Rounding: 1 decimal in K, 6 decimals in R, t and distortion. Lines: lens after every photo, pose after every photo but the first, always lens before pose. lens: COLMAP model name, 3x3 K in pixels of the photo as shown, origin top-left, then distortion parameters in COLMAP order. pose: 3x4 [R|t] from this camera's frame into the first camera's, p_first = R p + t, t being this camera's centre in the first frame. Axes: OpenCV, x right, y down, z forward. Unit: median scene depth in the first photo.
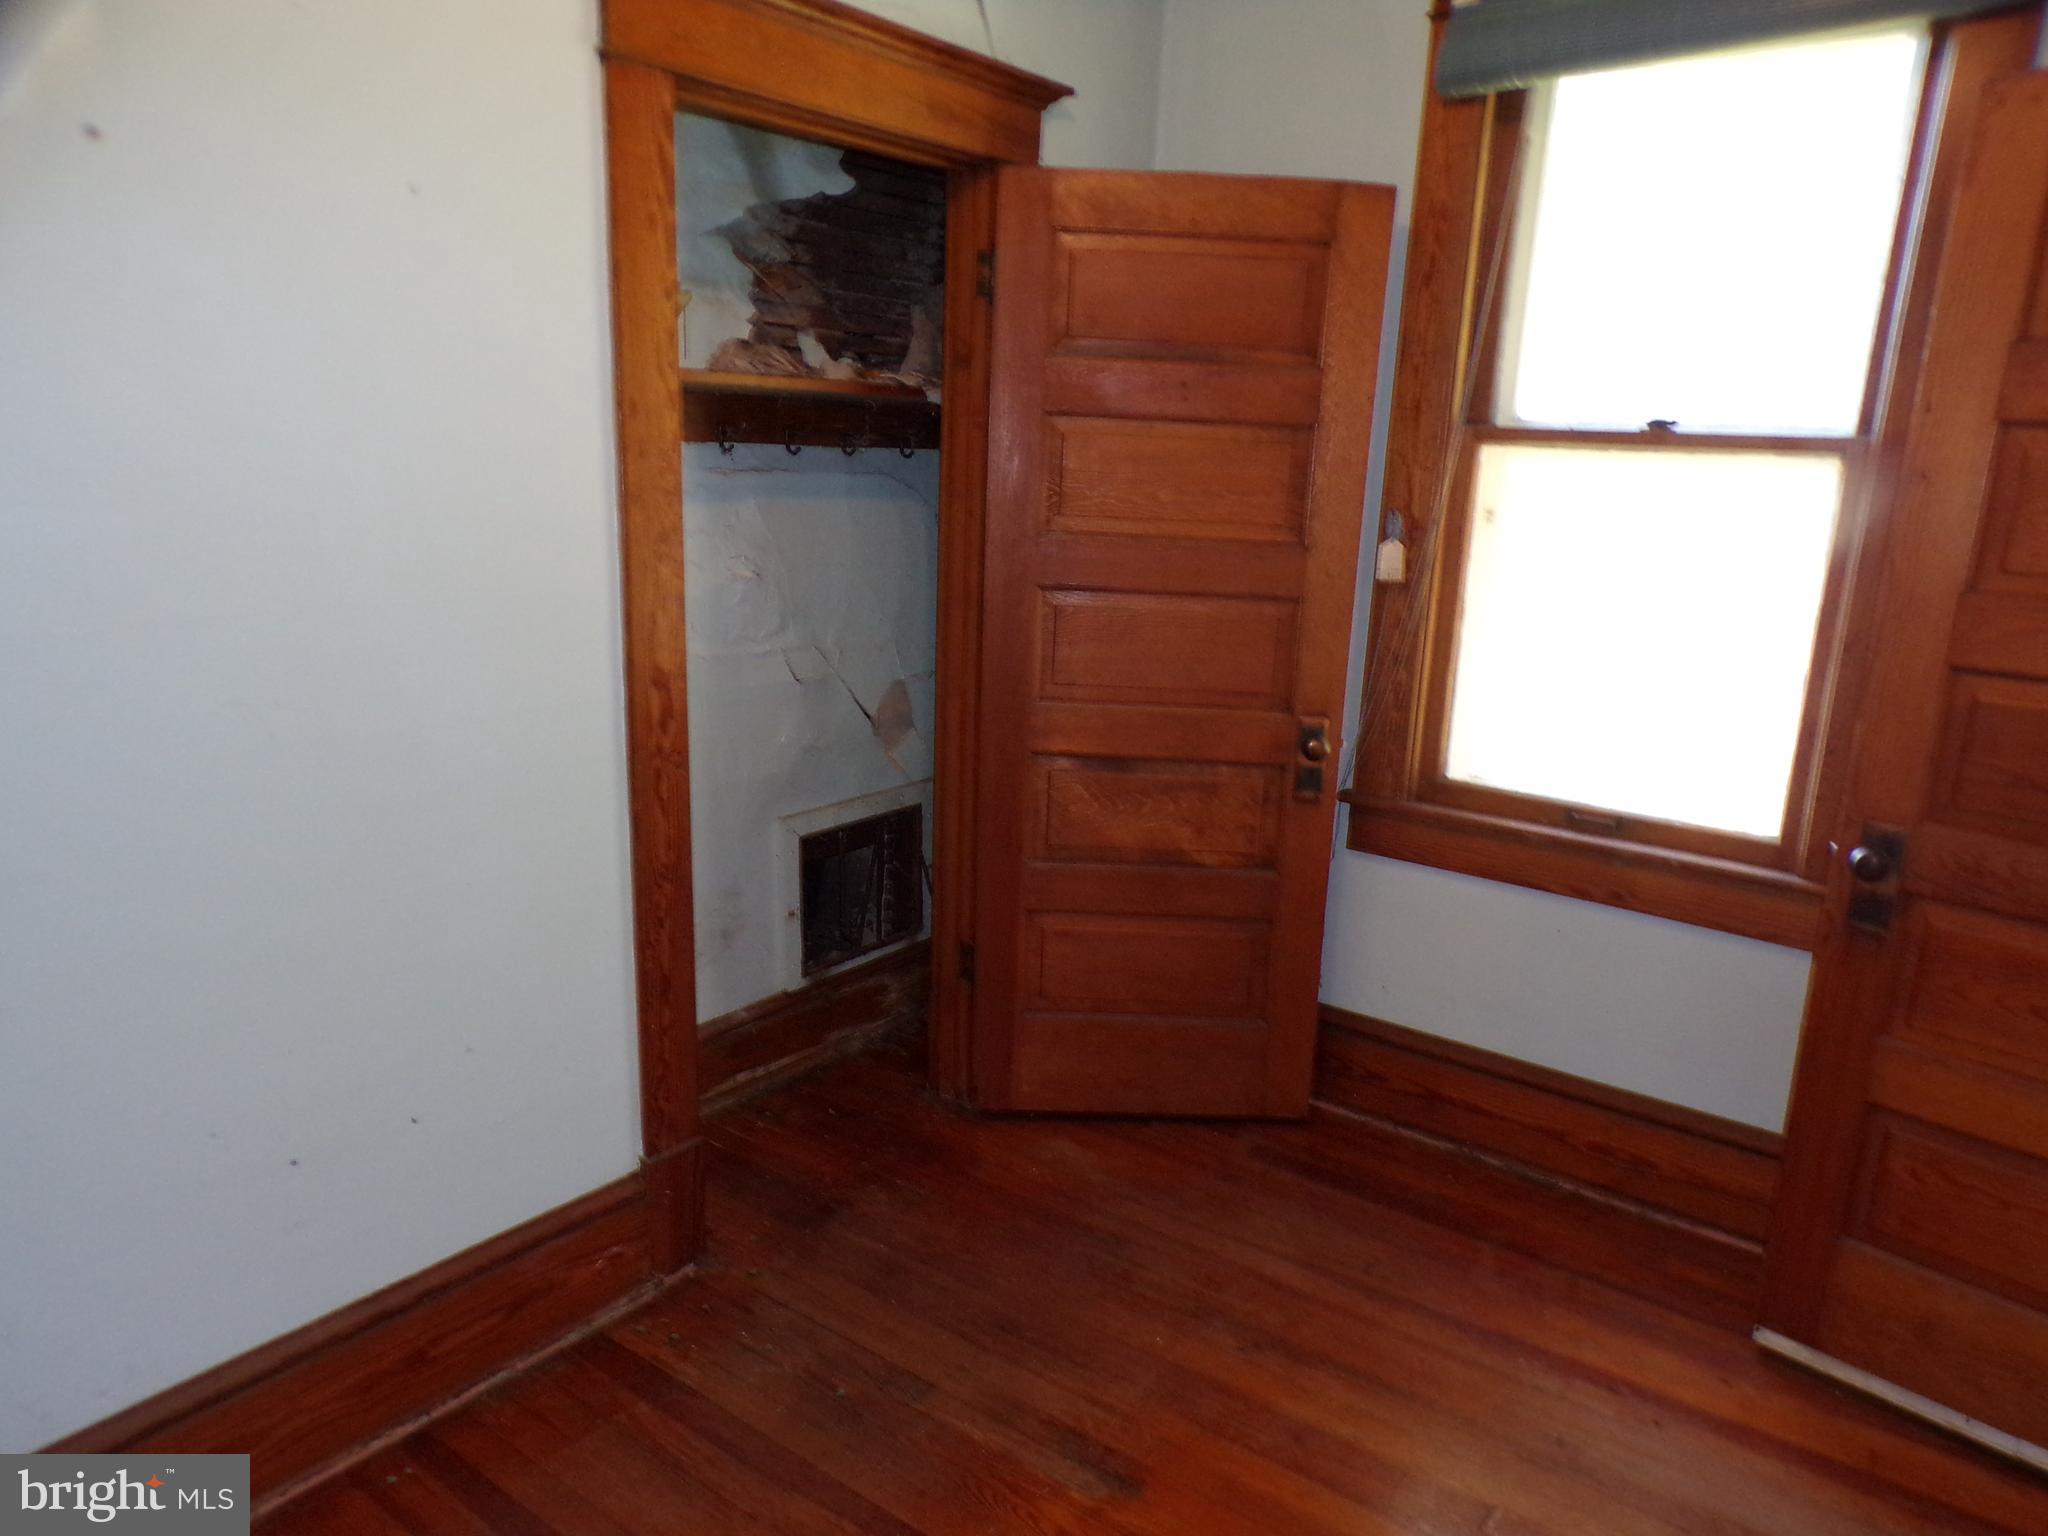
lens RADIAL K [[1373.0, 0, 1023.2], [0, 1373.0, 778.0], [0, 0, 1]] dist [-0.016789, 0.019287]
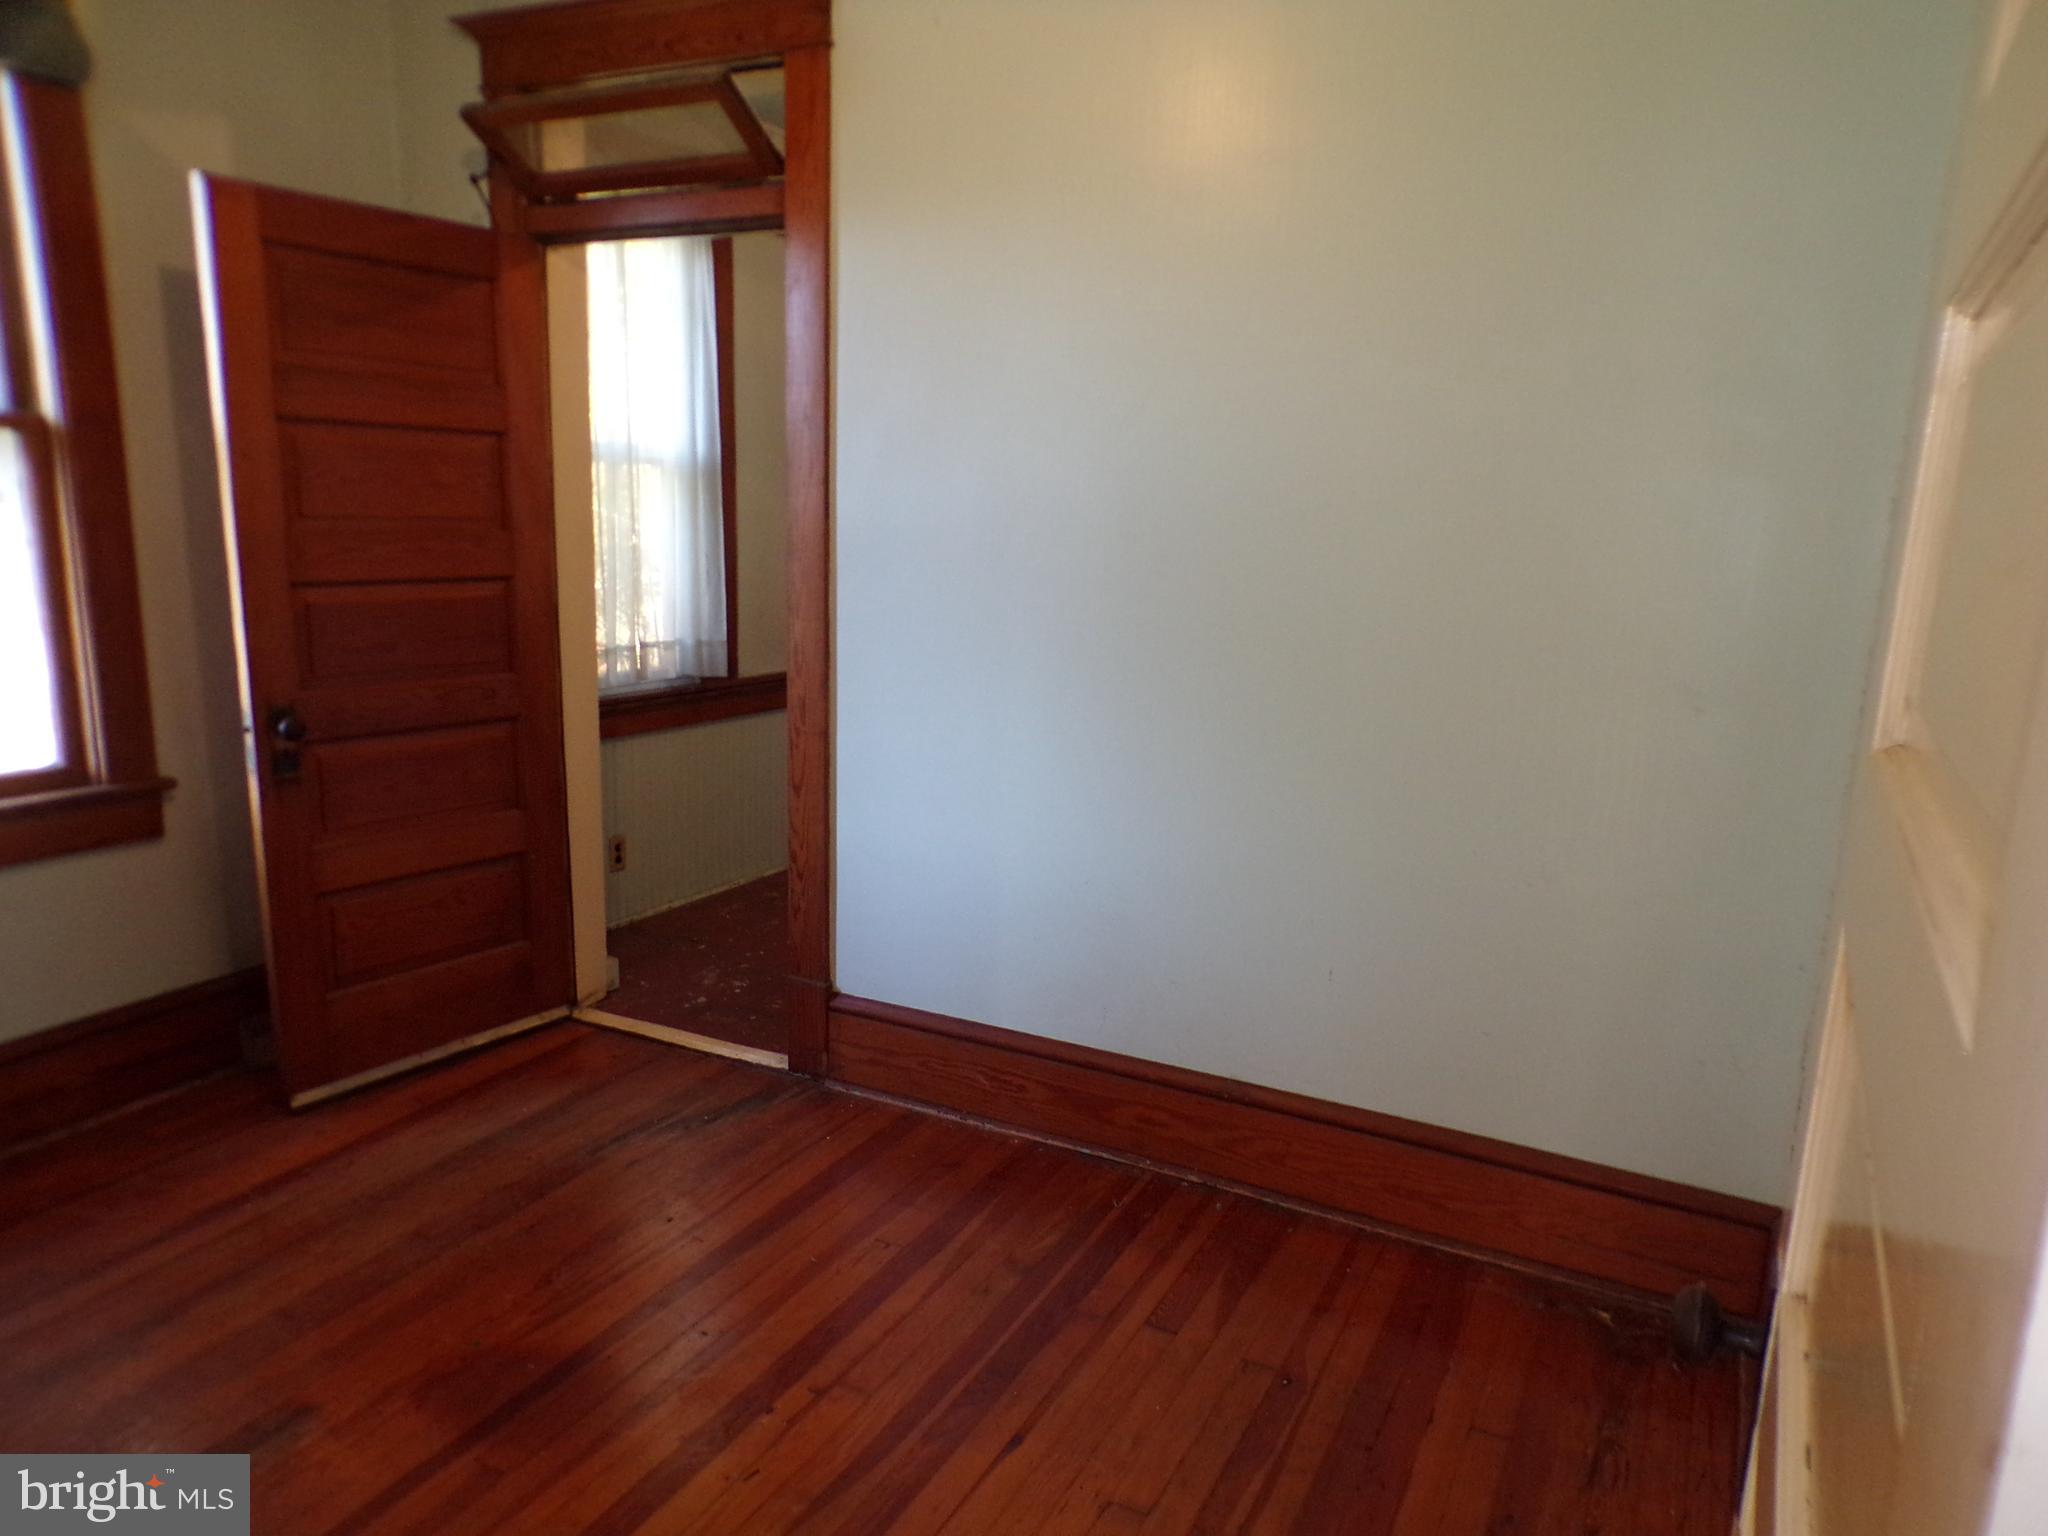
lens RADIAL K [[1373.0, 0, 1027.1], [0, 1373.0, 774.2], [0, 0, 1]] dist [-0.016789, 0.019287]
pose [[-0.178677, -0.241758, 0.953744, -0.855765], [0.194555, 0.941522, 0.275108, -0.130862], [-0.964481, 0.234711, -0.121193, 0.441180]]
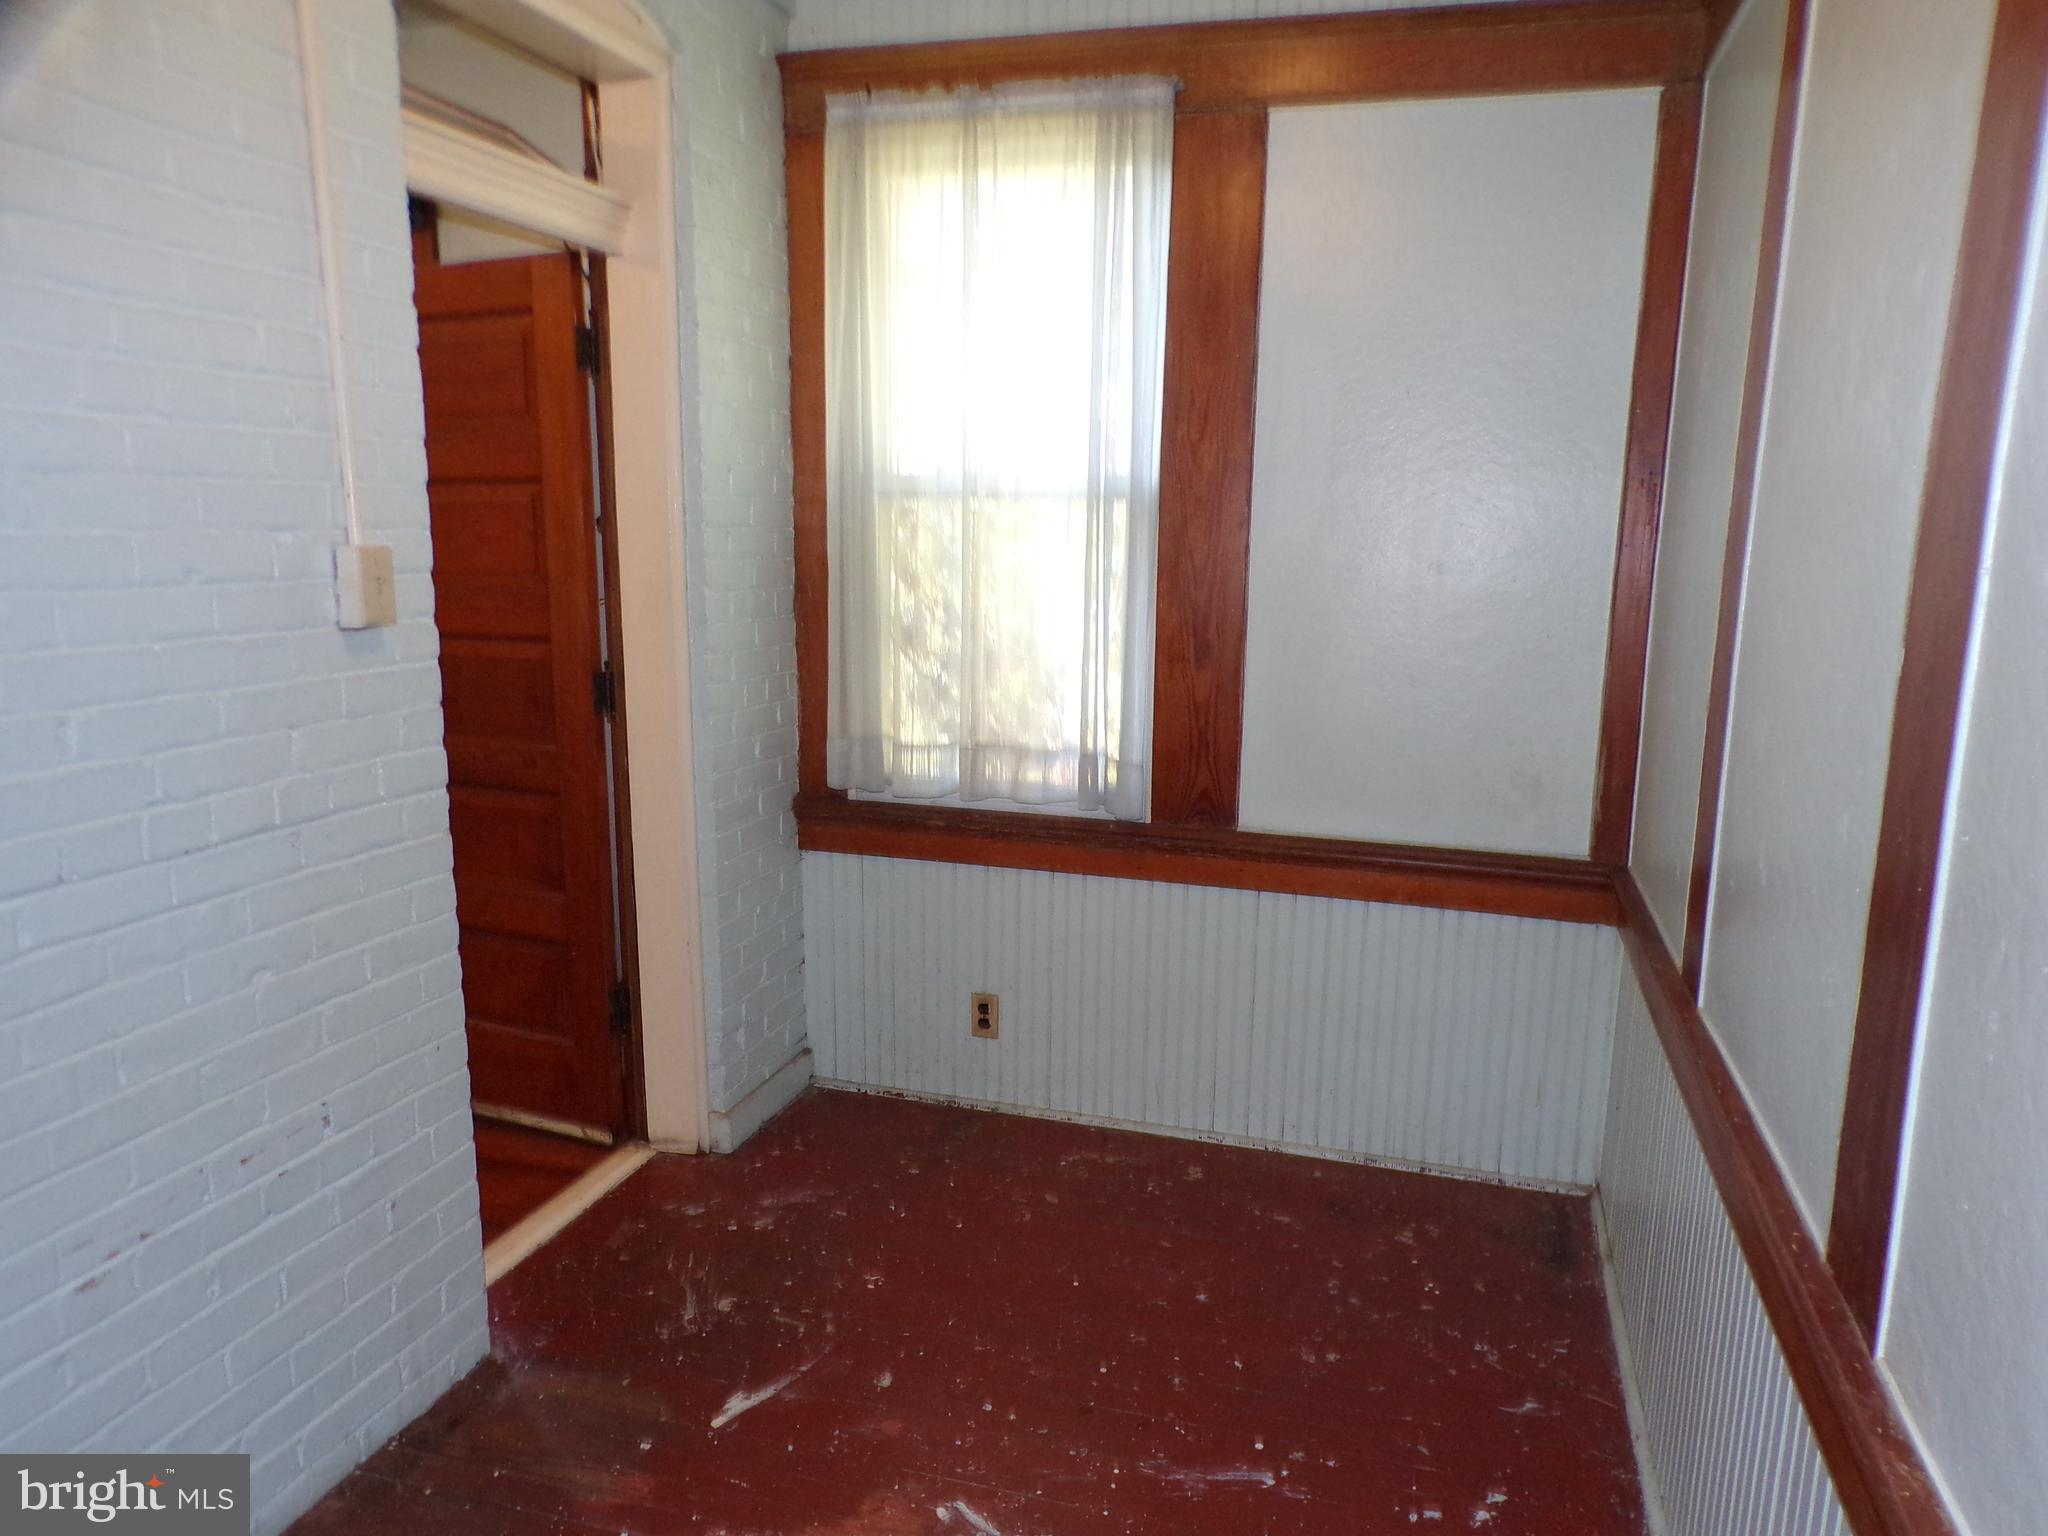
lens RADIAL K [[1373.0, 0, 1024.5], [0, 1373.0, 767.4], [0, 0, 1]] dist [-0.016789, 0.019287]
pose [[0.929597, -0.108576, 0.352222, 0.754677], [0.124712, 0.991918, -0.023377, 0.199803], [-0.346837, 0.065658, 0.935624, -0.714737]]
